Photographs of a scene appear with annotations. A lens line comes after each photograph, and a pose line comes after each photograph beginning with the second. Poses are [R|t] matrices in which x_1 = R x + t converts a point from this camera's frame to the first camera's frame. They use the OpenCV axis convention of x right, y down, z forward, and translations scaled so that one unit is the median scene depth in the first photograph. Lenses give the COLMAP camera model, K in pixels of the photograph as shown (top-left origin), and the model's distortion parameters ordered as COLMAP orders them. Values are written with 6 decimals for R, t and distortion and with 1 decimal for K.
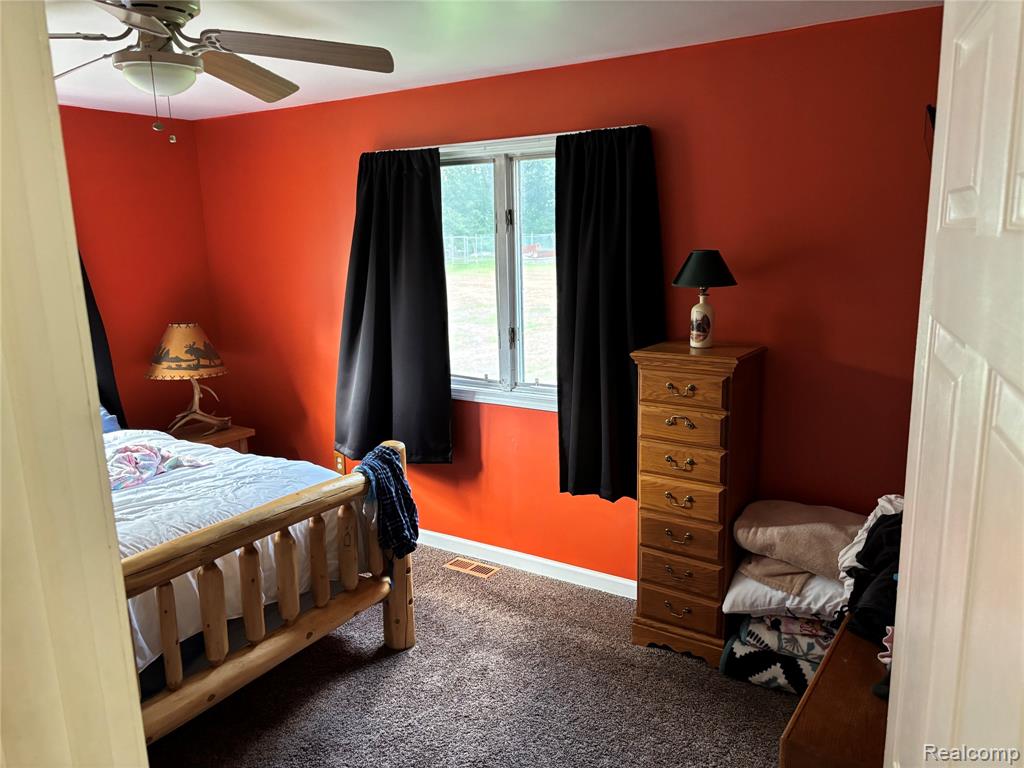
lens RADIAL K [[770.0, 0, 537.3], [0, 770.0, 386.9], [0, 0, 1]] dist [0.035458, -0.037085]
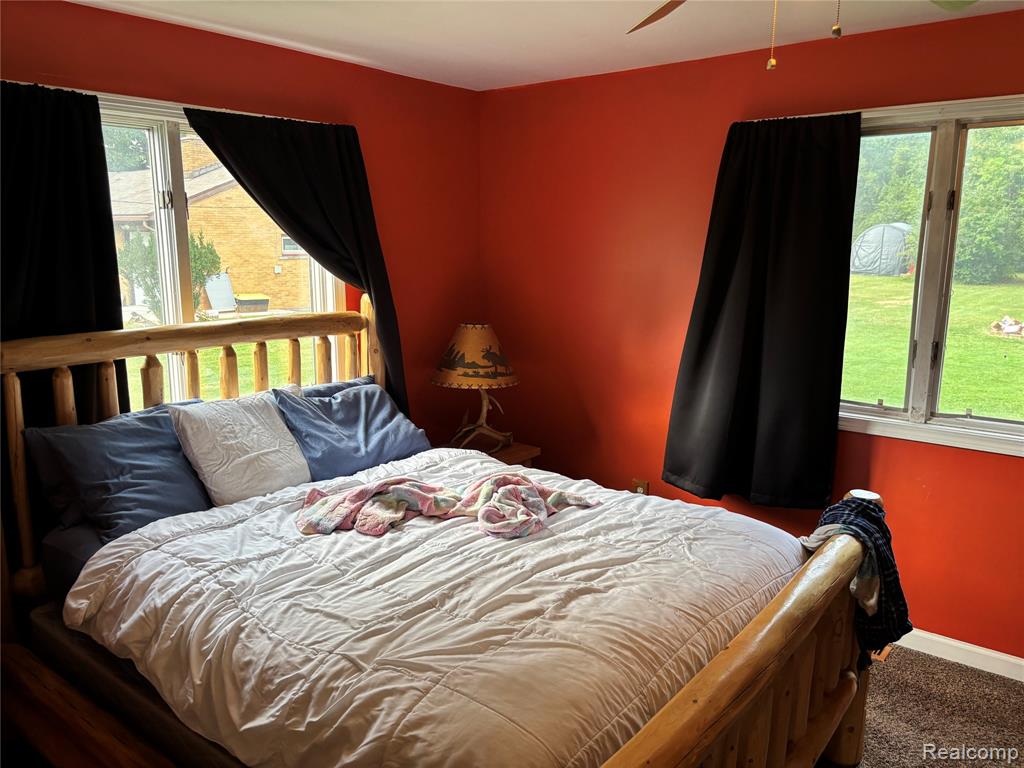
lens RADIAL K [[770.0, 0, 512.7], [0, 770.0, 376.9], [0, 0, 1]] dist [0.035458, -0.037085]
pose [[0.992321, 0.038516, -0.117537, -0.367830], [-0.040517, 0.999071, -0.014684, -0.013453], [0.116862, 0.019334, 0.992960, 0.173106]]
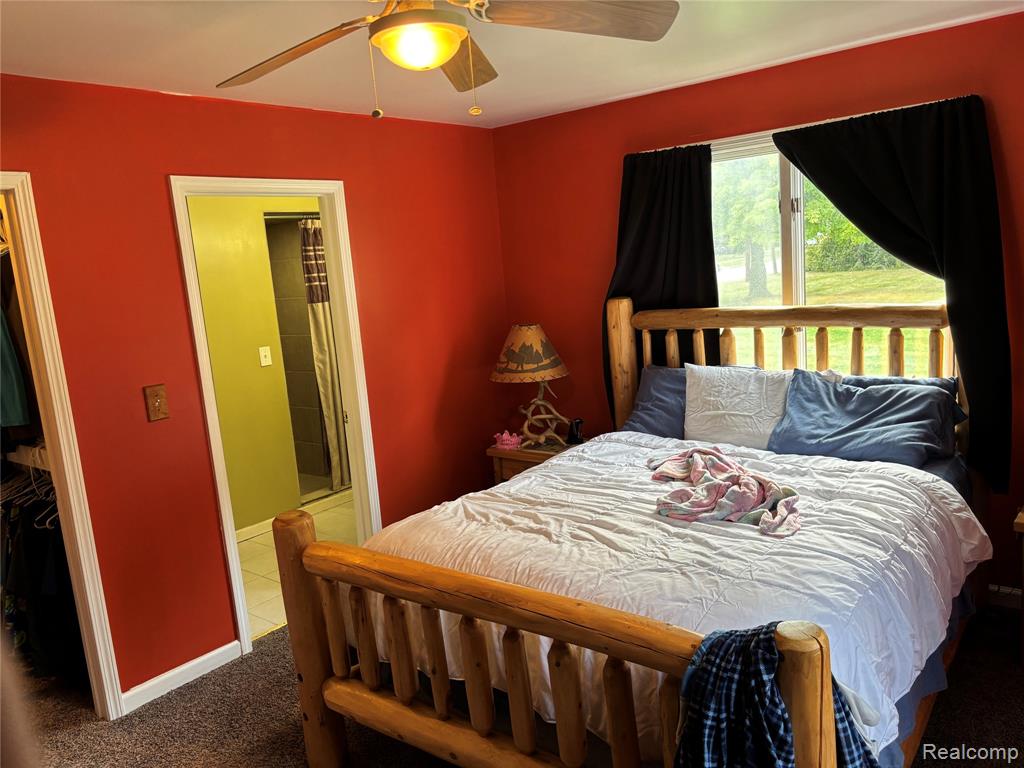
lens RADIAL K [[770.0, 0, 513.9], [0, 770.0, 385.2], [0, 0, 1]] dist [0.035458, -0.037085]
pose [[-0.120048, 0.180142, -0.976288, 0.225429], [-0.121788, 0.973299, 0.194566, -0.120875], [0.985270, 0.142257, -0.094903, 0.705027]]
